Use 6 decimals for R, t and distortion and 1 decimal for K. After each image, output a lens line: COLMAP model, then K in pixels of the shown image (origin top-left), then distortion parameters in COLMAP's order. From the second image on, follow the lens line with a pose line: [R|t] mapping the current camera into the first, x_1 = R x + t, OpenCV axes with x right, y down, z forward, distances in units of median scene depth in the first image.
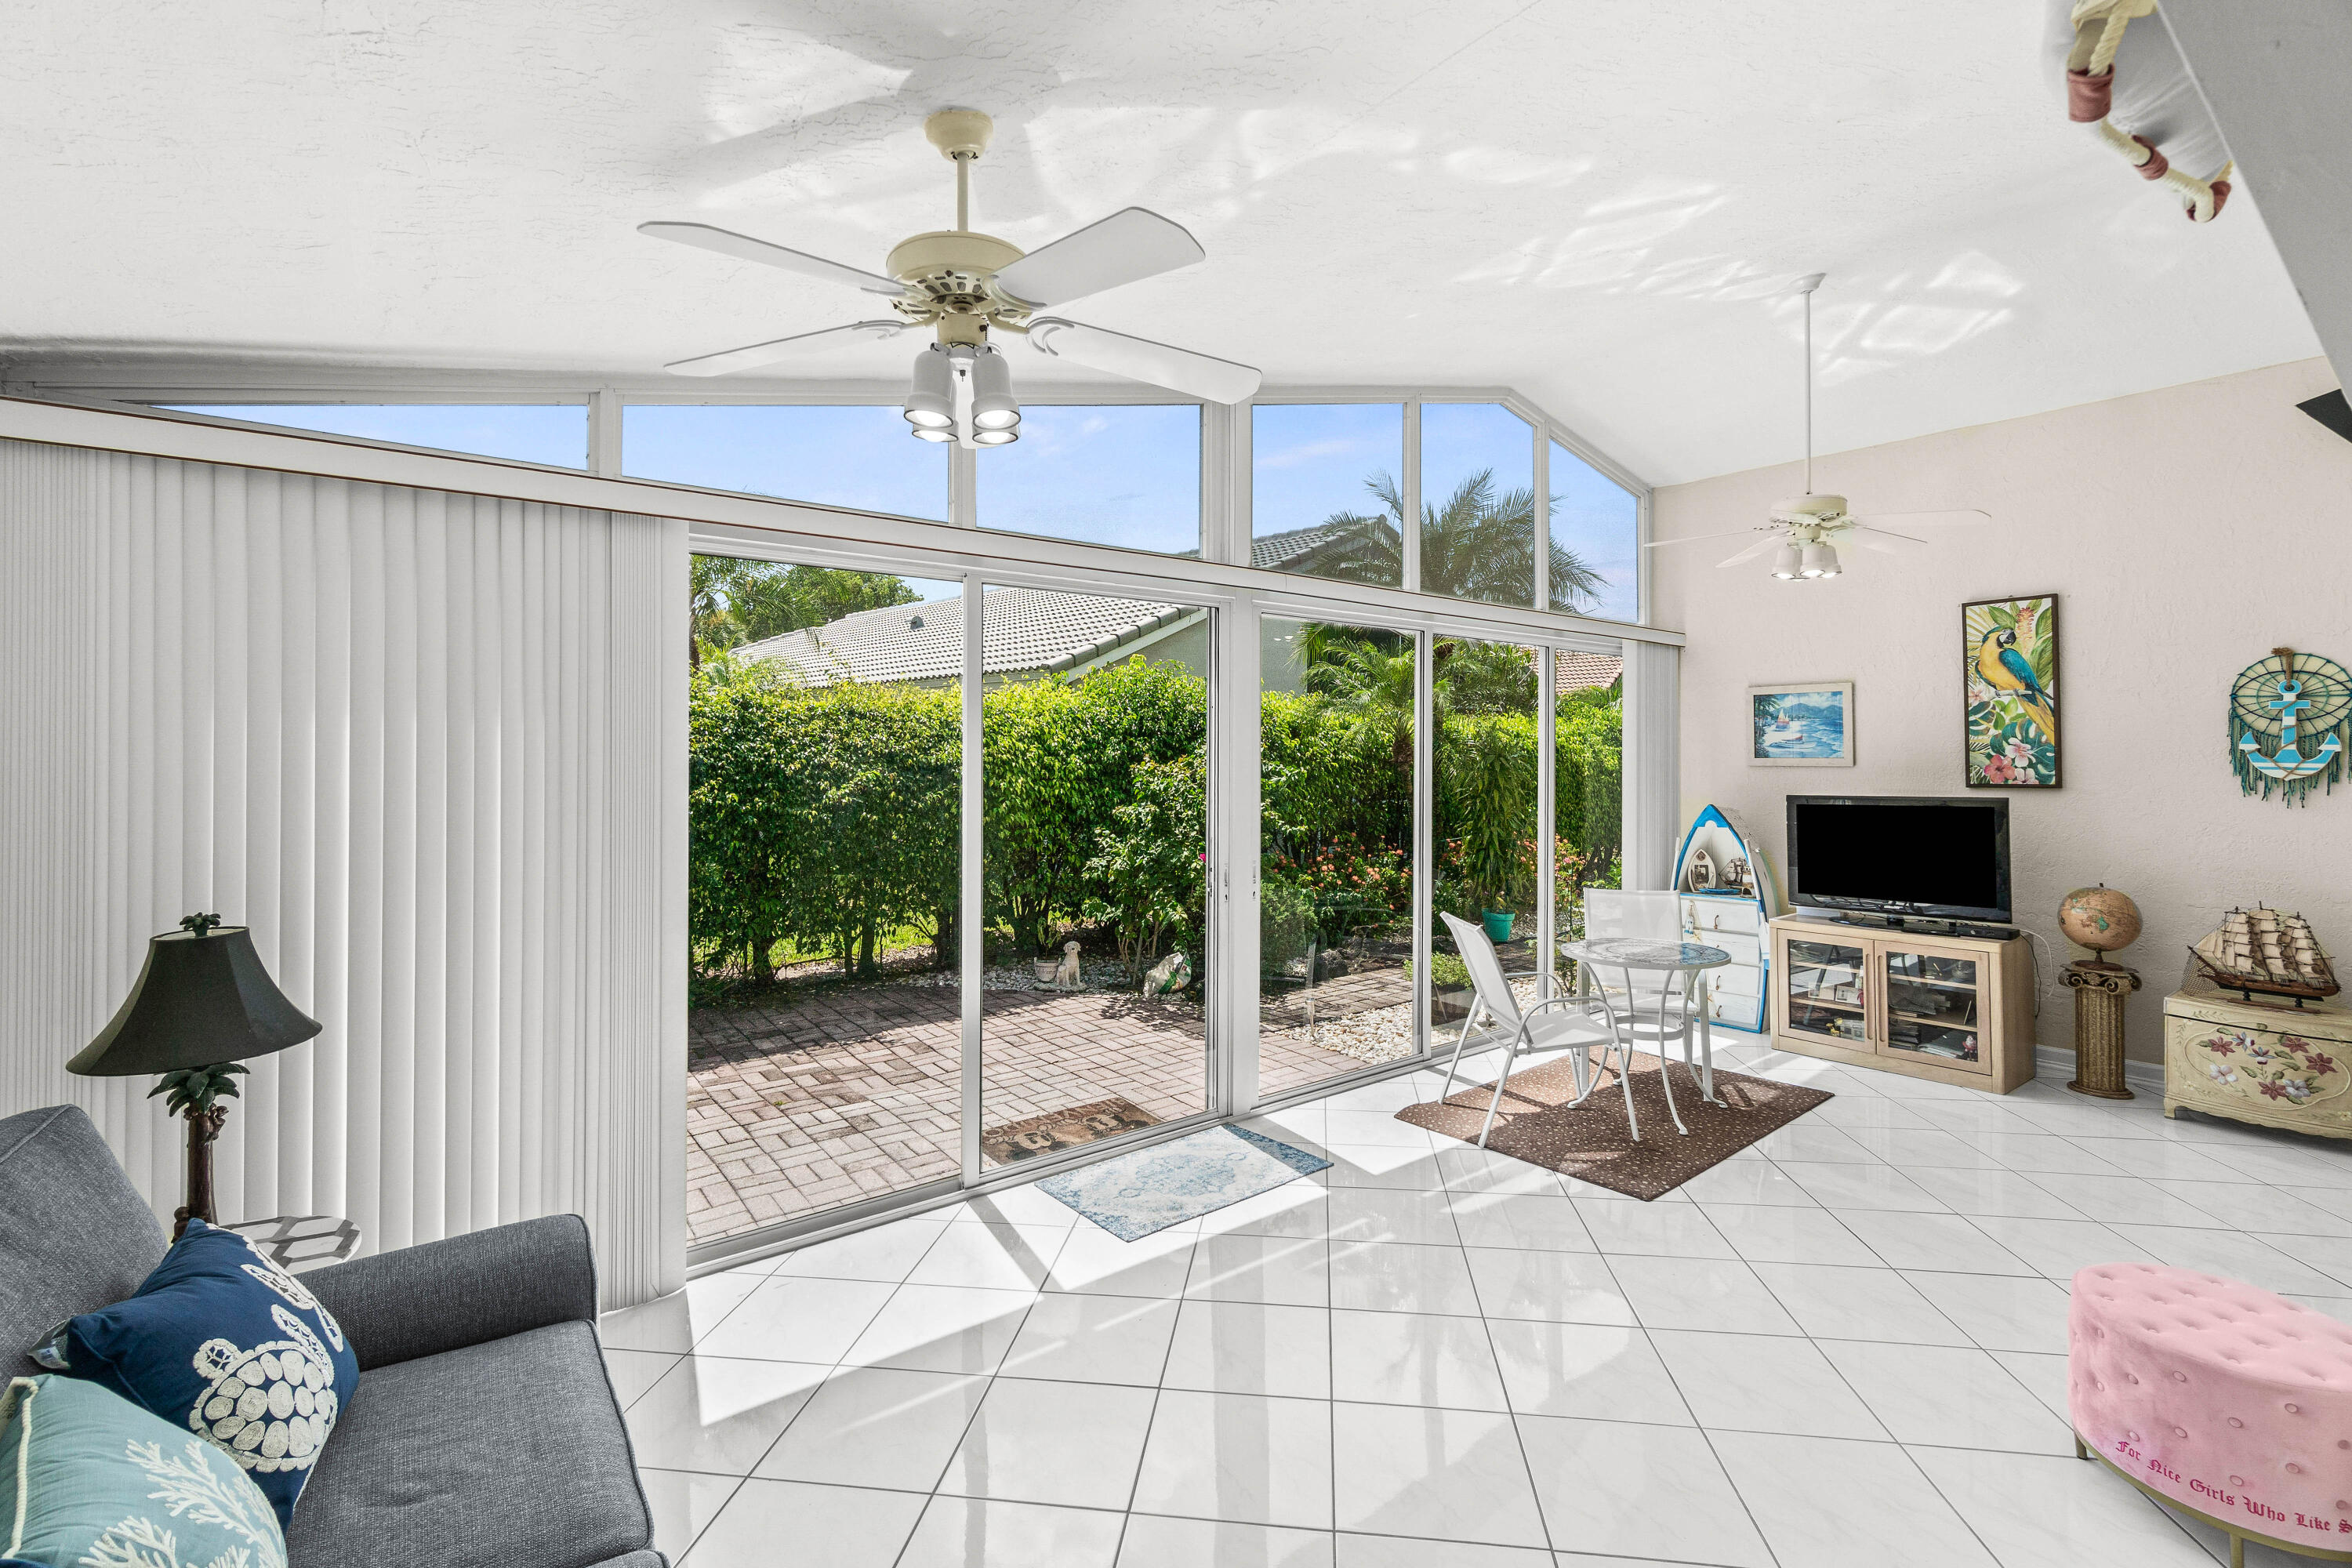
lens RADIAL K [[1032.0, 0, 1167.9], [0, 1032.0, 741.8], [0, 0, 1]] dist [0.014744, 0.000190]
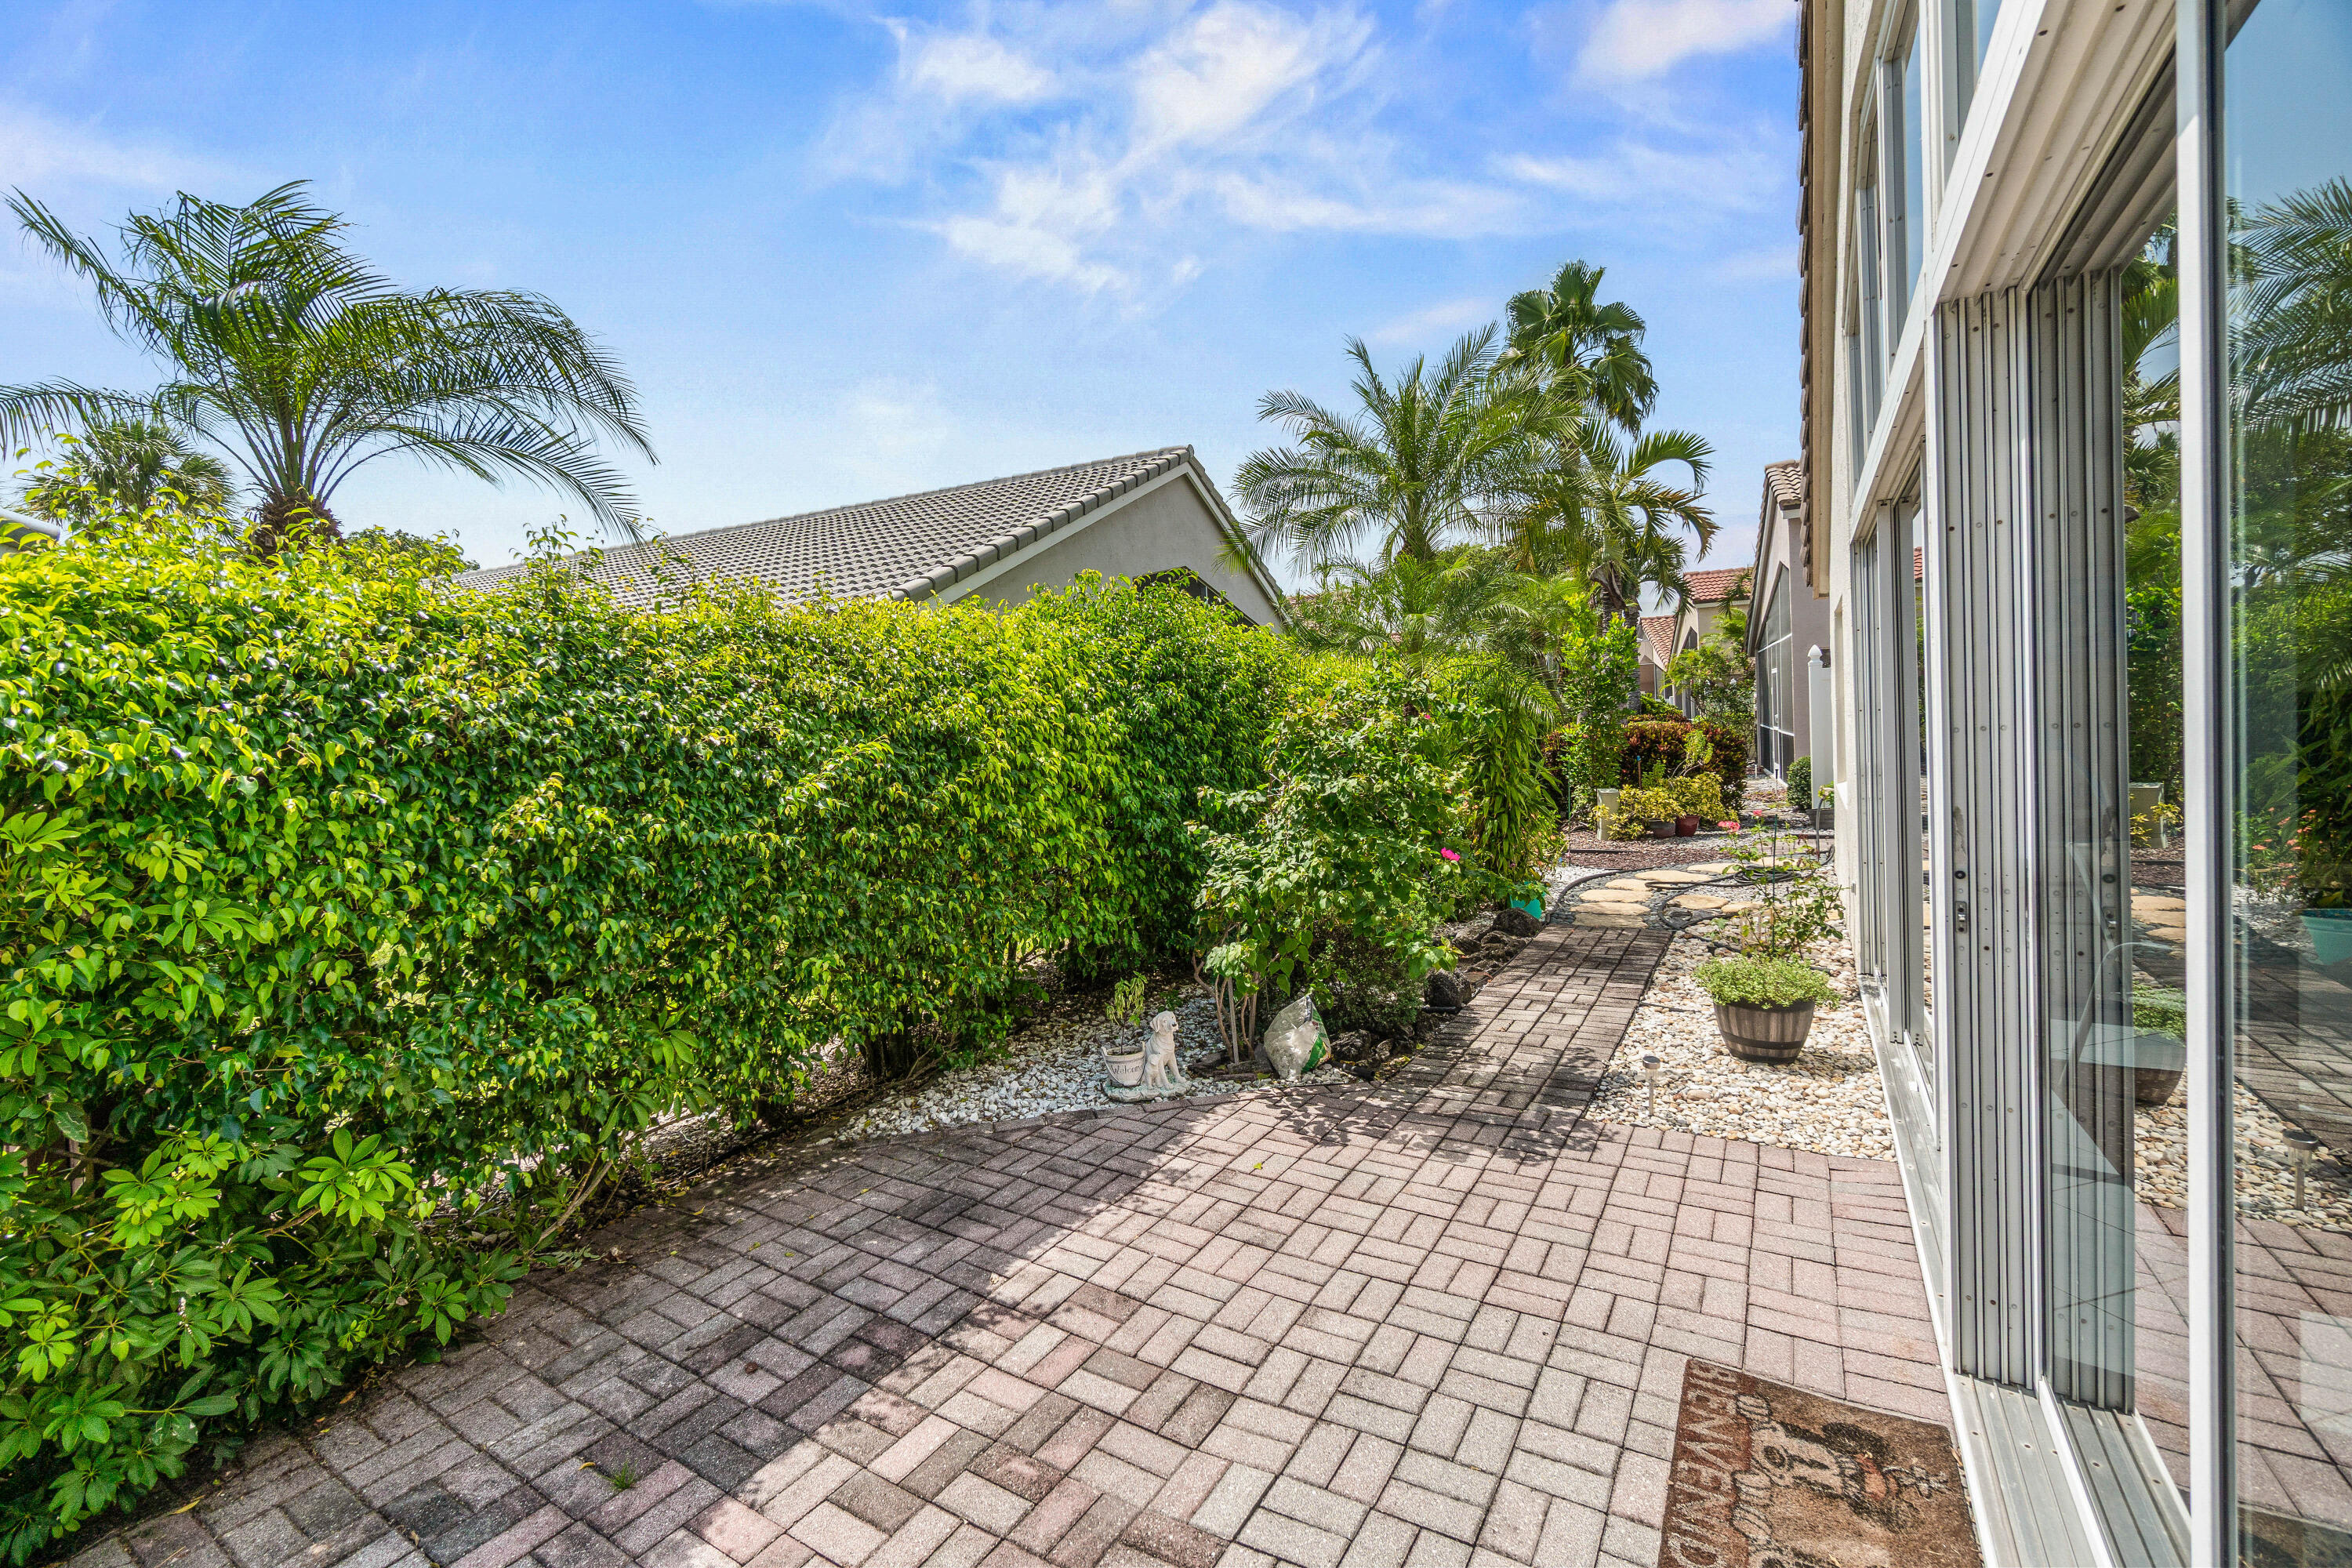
lens RADIAL K [[1013.9, 0, 1188.5], [0, 1013.9, 764.7], [0, 0, 1]] dist [0.004296, 0.000944]
pose [[0.927123, -0.061557, 0.369667, -0.345569], [0.047229, 0.997745, 0.047694, 0.024146], [-0.371769, -0.026760, 0.927939, 0.525693]]
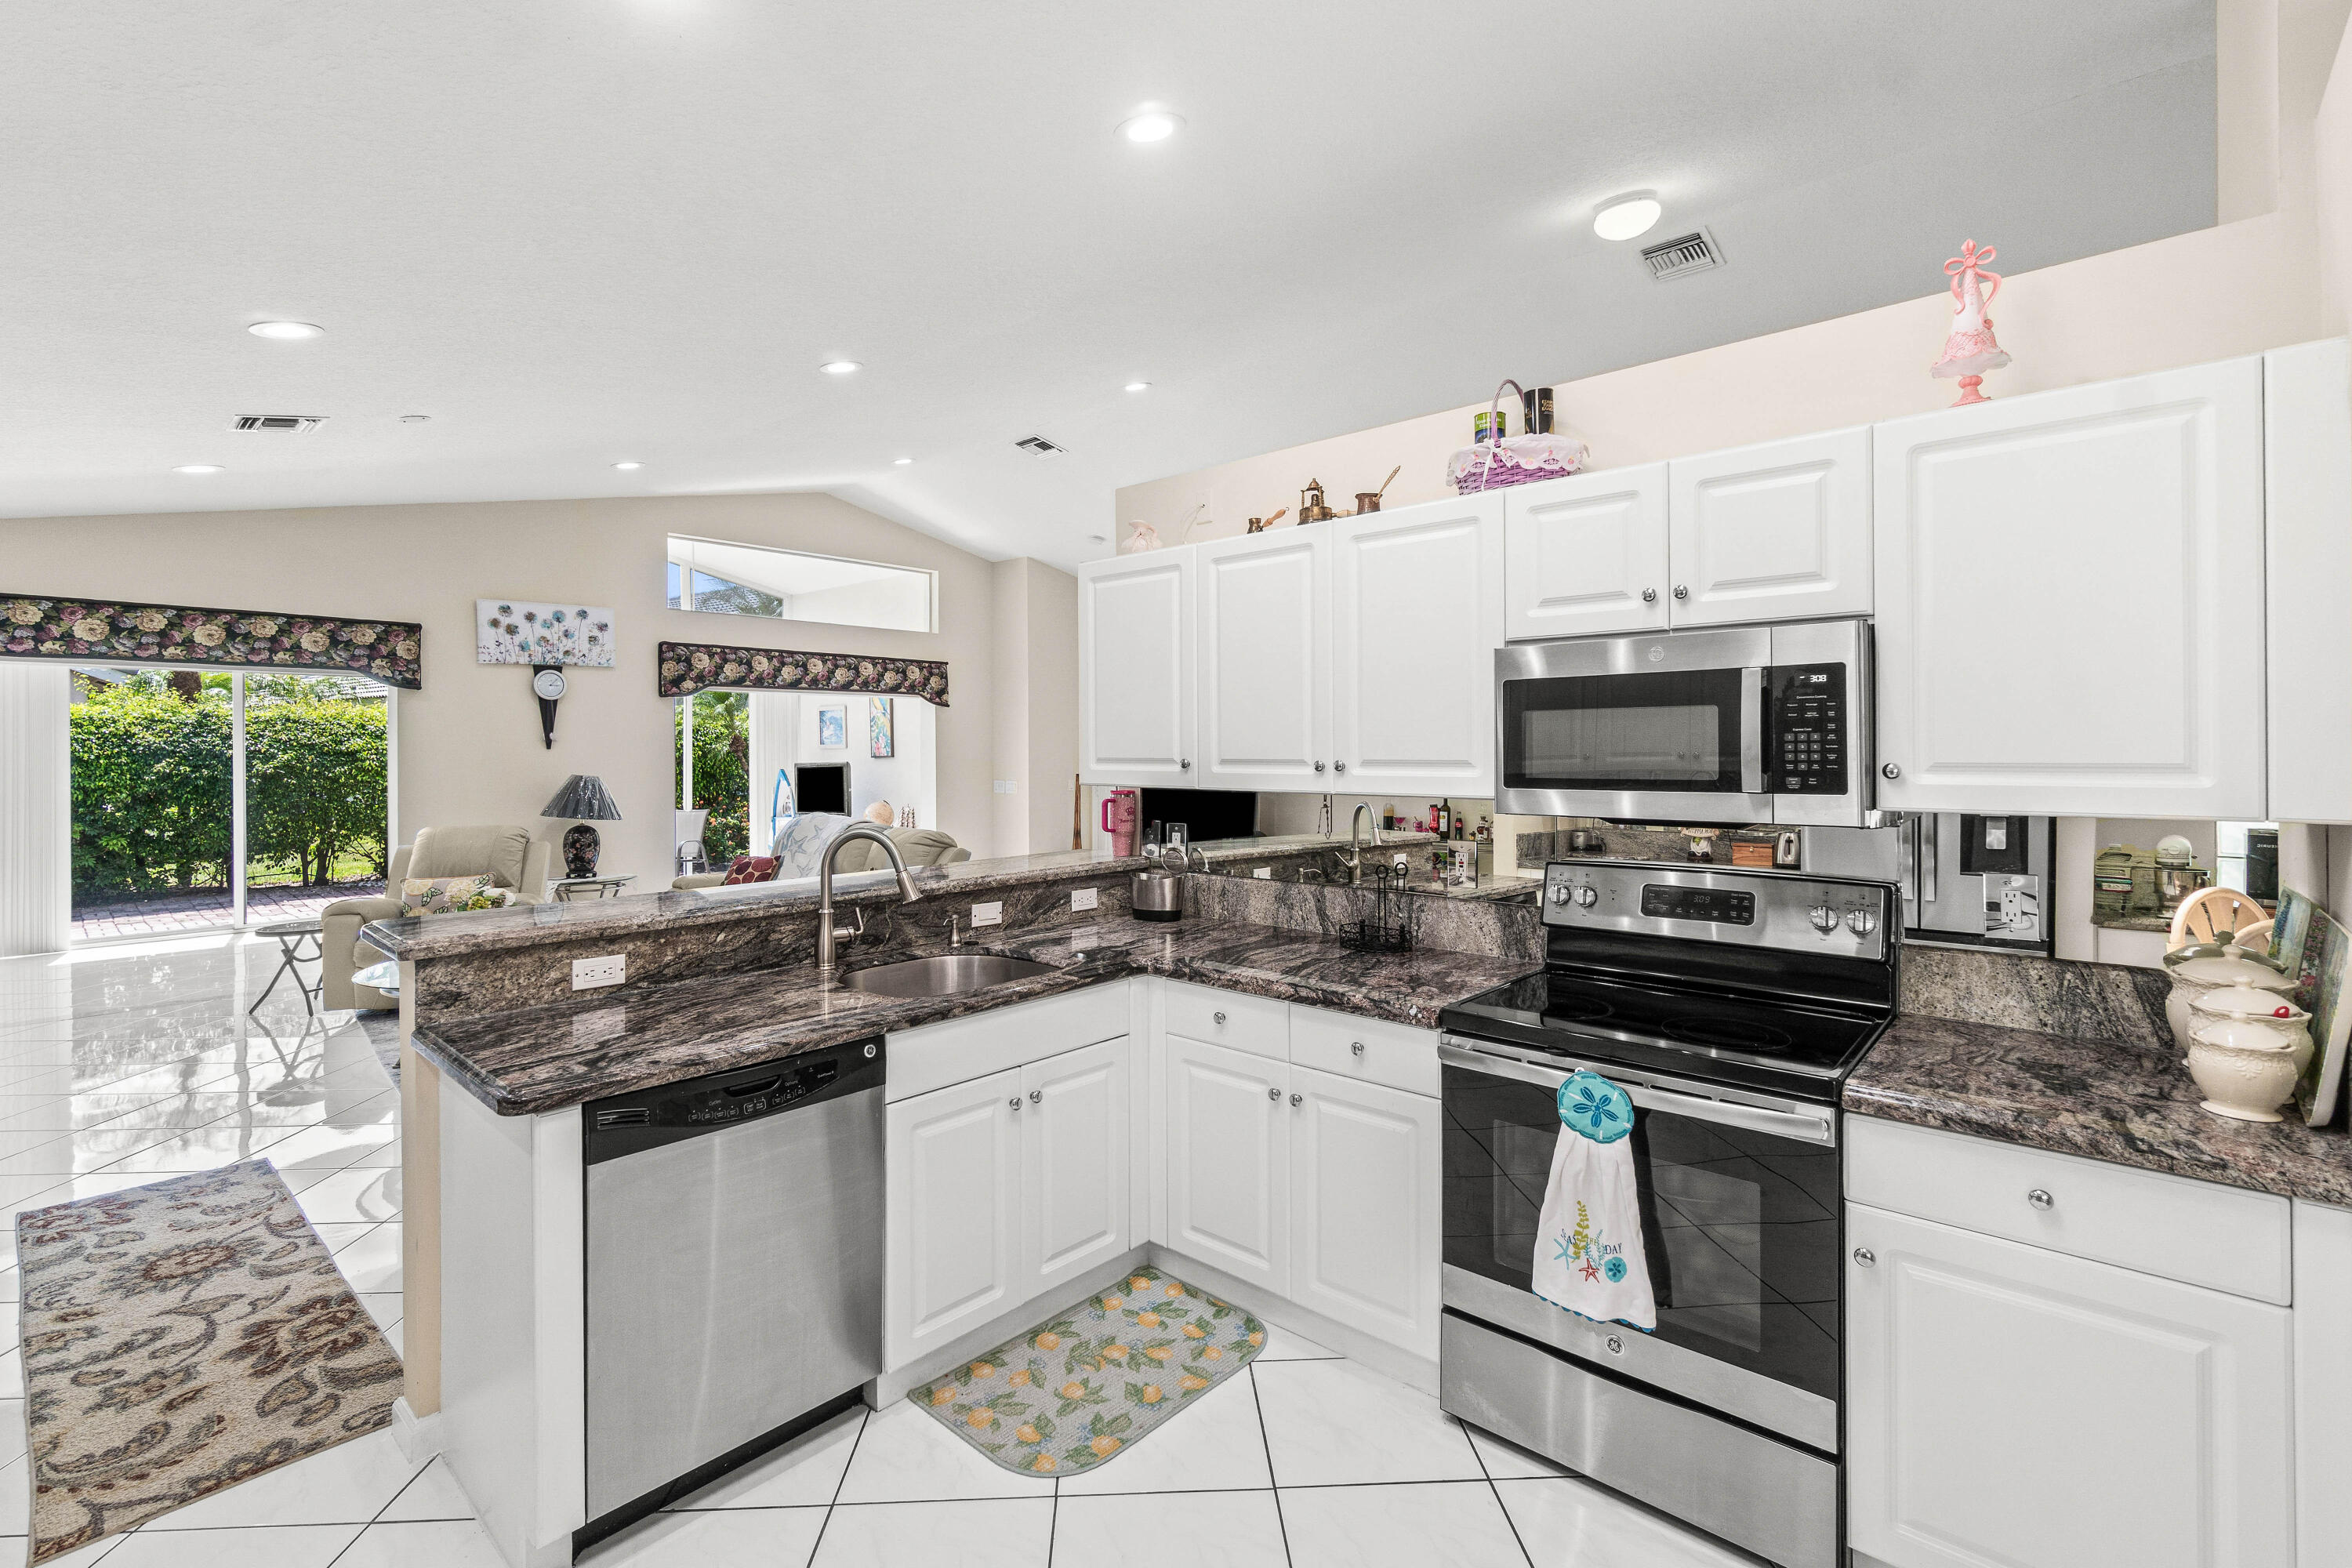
lens RADIAL K [[1061.6, 0, 1182.0], [0, 1061.6, 747.2], [0, 0, 1]] dist [-0.003188, 0.000842]
pose [[0.983221, -0.004478, 0.182366, 0.888761], [0.002980, 0.999960, 0.008486, 0.006742], [-0.182397, -0.007800, 0.983194, -1.038824]]
